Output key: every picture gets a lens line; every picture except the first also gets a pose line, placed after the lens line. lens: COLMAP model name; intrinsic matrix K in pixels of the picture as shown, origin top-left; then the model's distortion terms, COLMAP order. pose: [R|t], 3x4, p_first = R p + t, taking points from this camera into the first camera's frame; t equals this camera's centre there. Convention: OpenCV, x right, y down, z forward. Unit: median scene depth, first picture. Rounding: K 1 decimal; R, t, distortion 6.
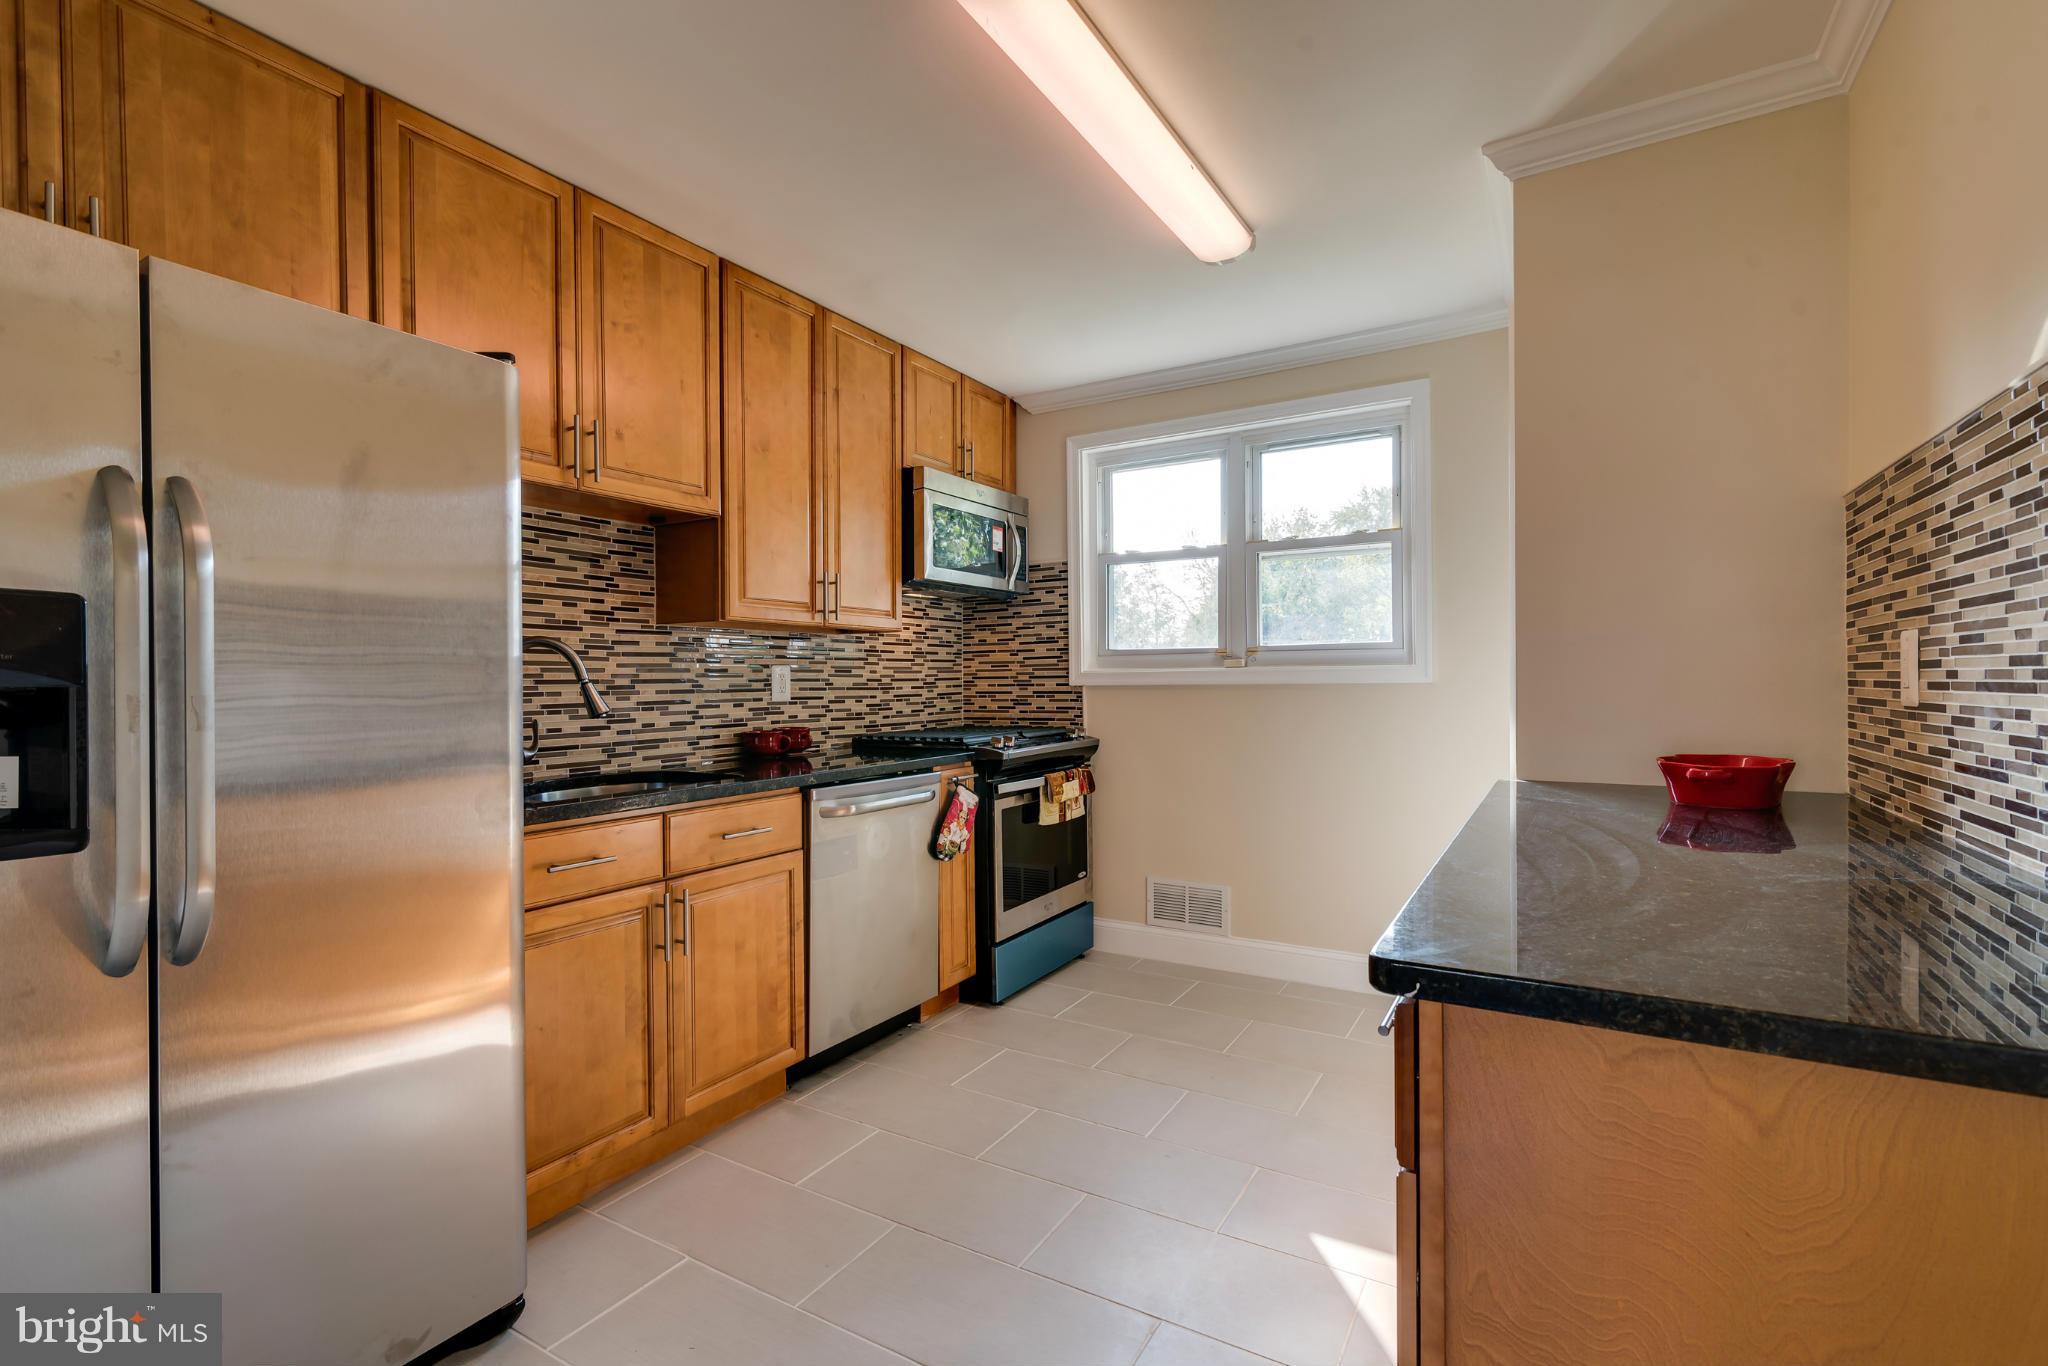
lens RADIAL K [[961.9, 0, 1057.3], [0, 961.9, 676.6], [0, 0, 1]] dist [0.004773, -0.002695]
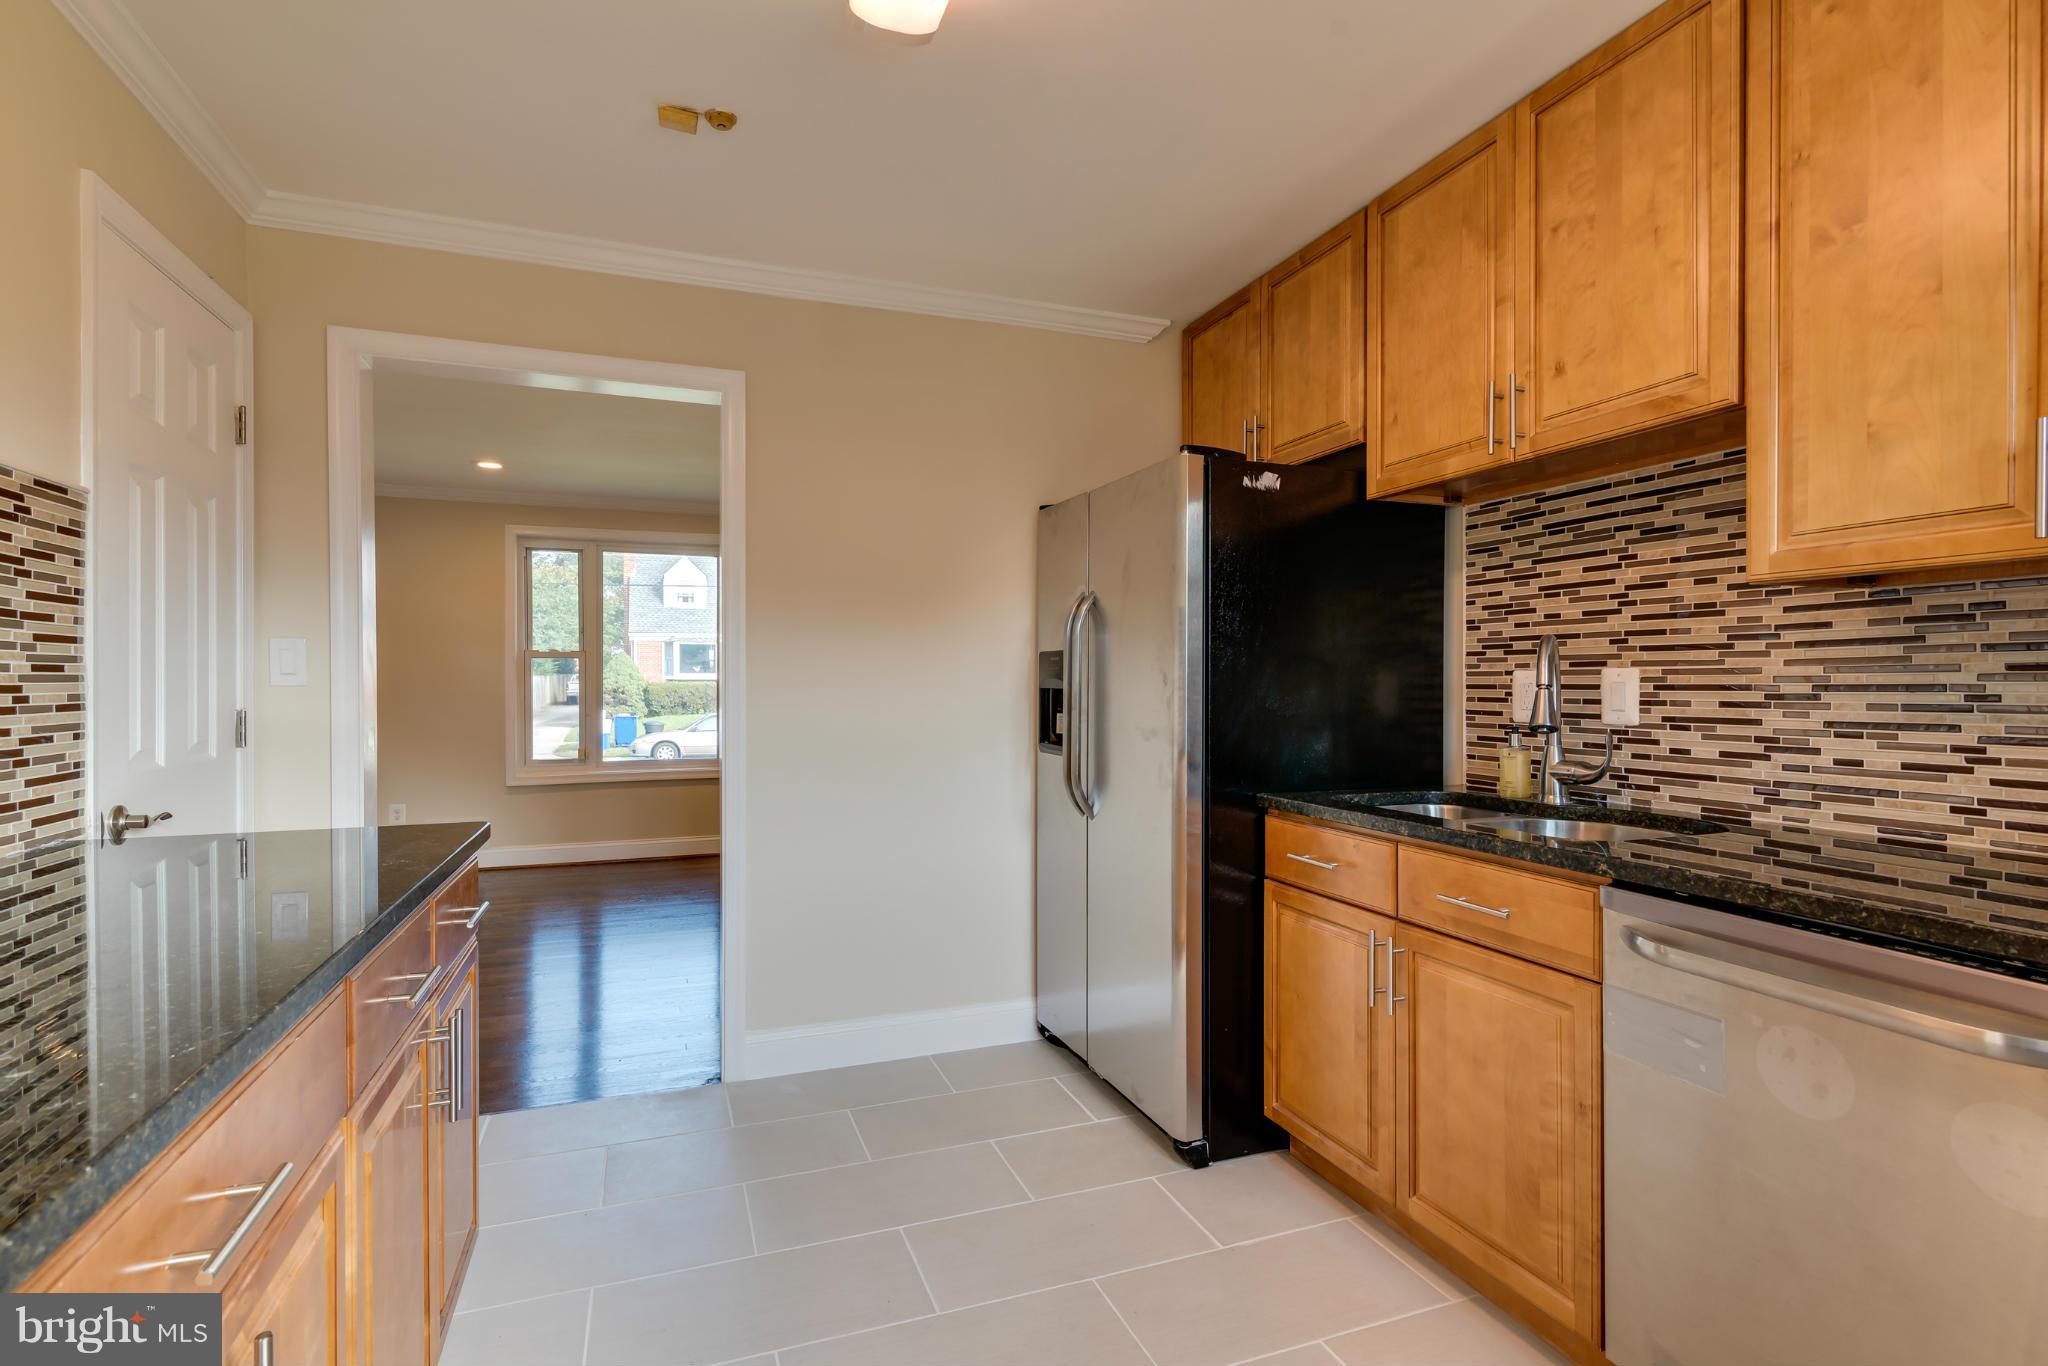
lens RADIAL K [[961.9, 0, 1016.6], [0, 961.9, 689.1], [0, 0, 1]] dist [0.004773, -0.002695]
pose [[-0.654297, 0.017927, -0.756025, 0.307061], [0.014337, 0.999833, 0.011301, -0.007286], [0.756102, -0.003445, -0.654445, 0.865685]]
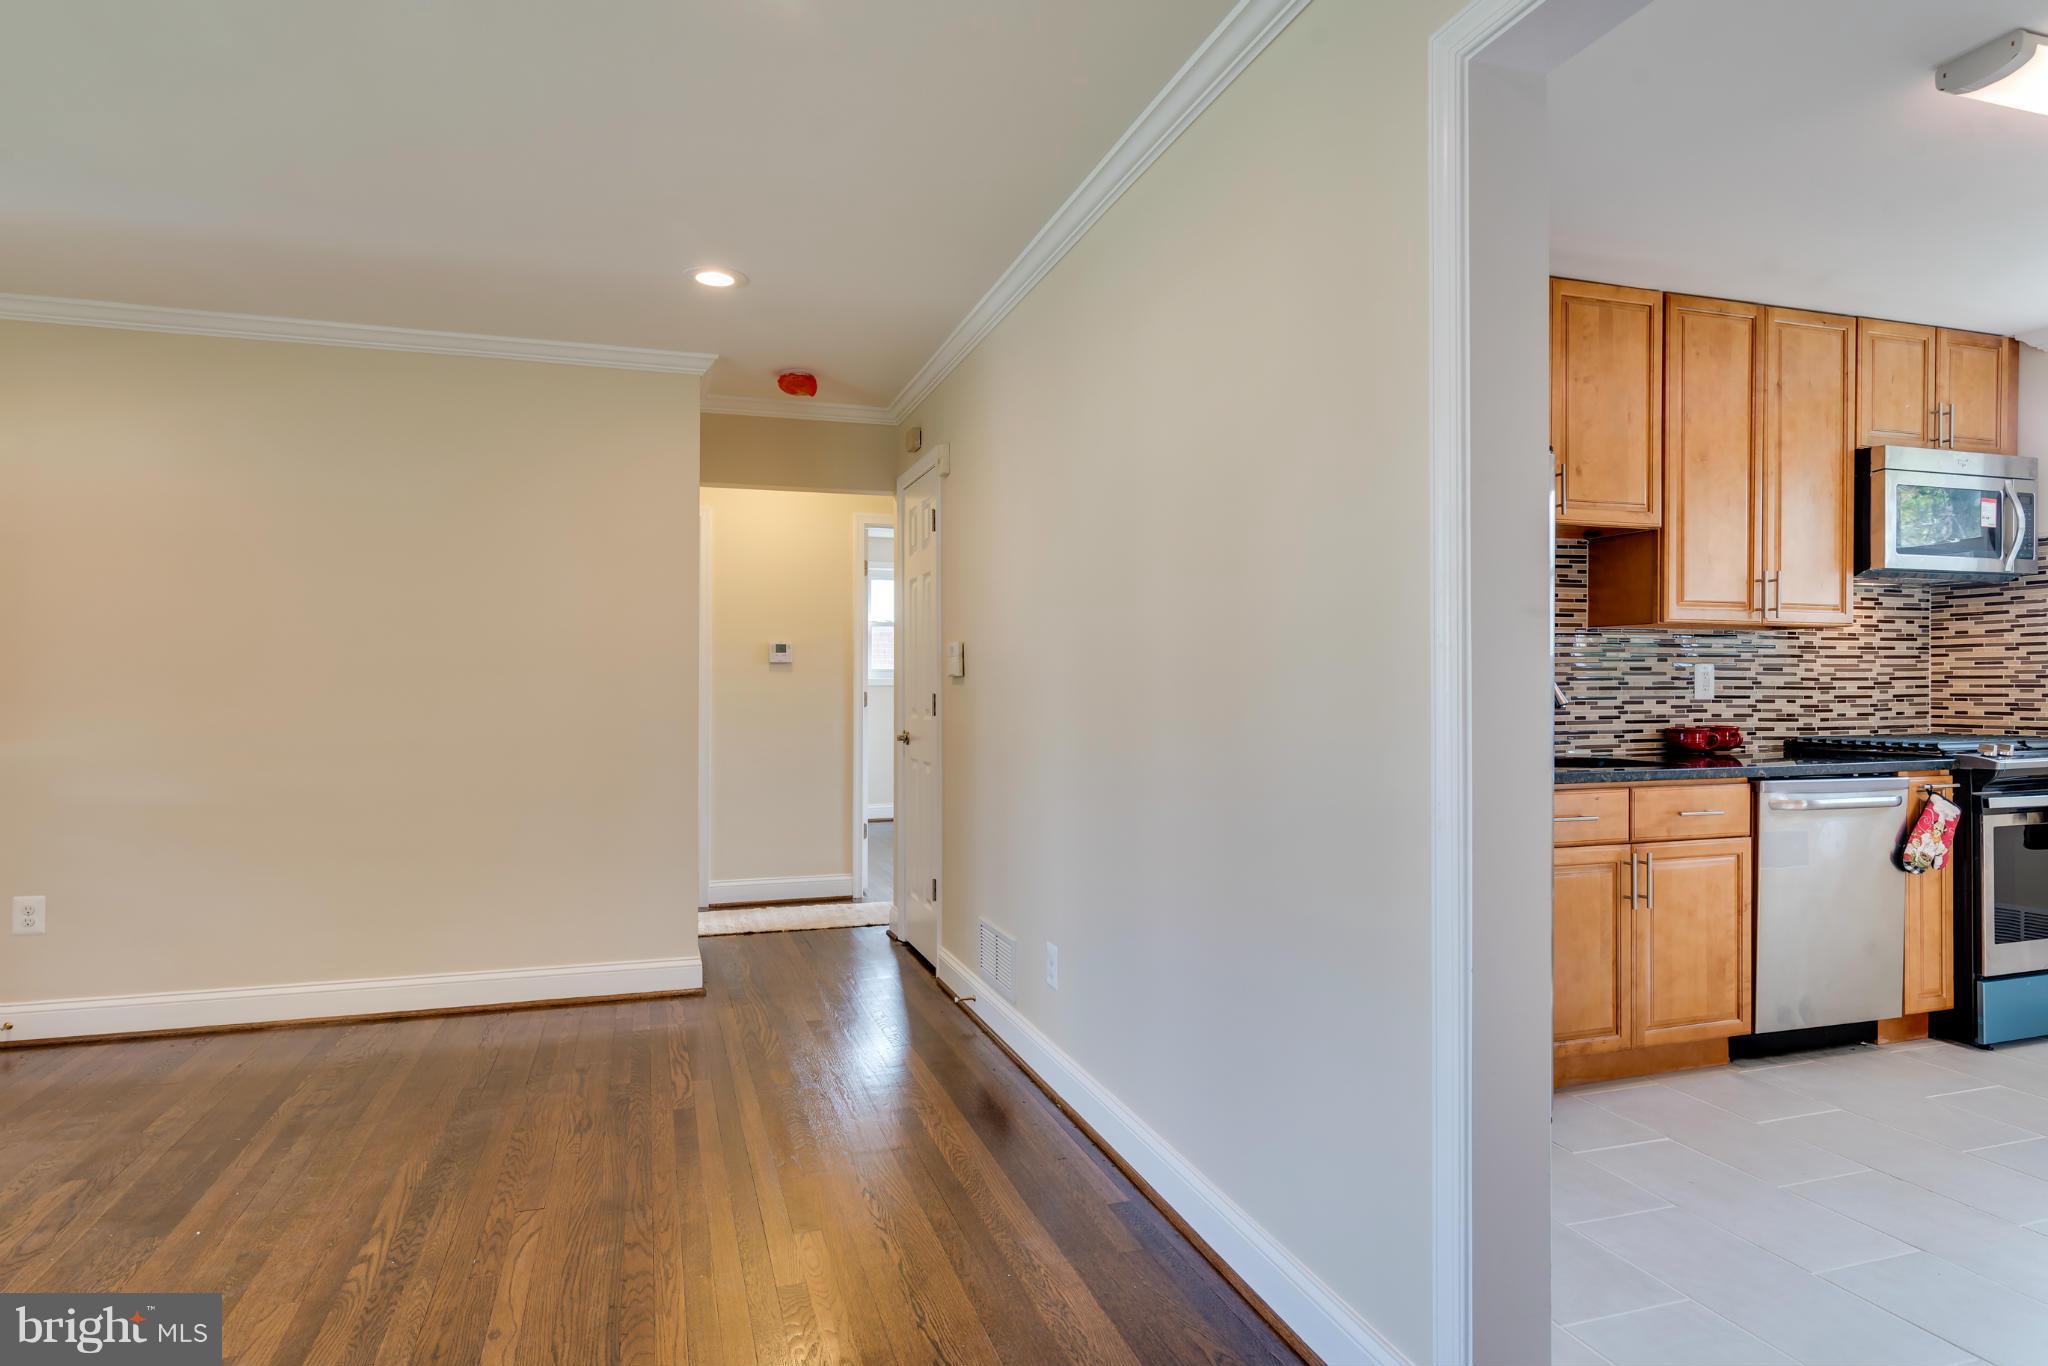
lens RADIAL K [[1147.9, 0, 992.2], [0, 1147.9, 688.5], [0, 0, 1]] dist [0.005343, -0.004745]
pose [[0.723533, 0.009526, -0.690224, 0.003521], [-0.002595, 0.999935, 0.011081, 0.002925], [0.690284, -0.006226, 0.723511, -0.385829]]
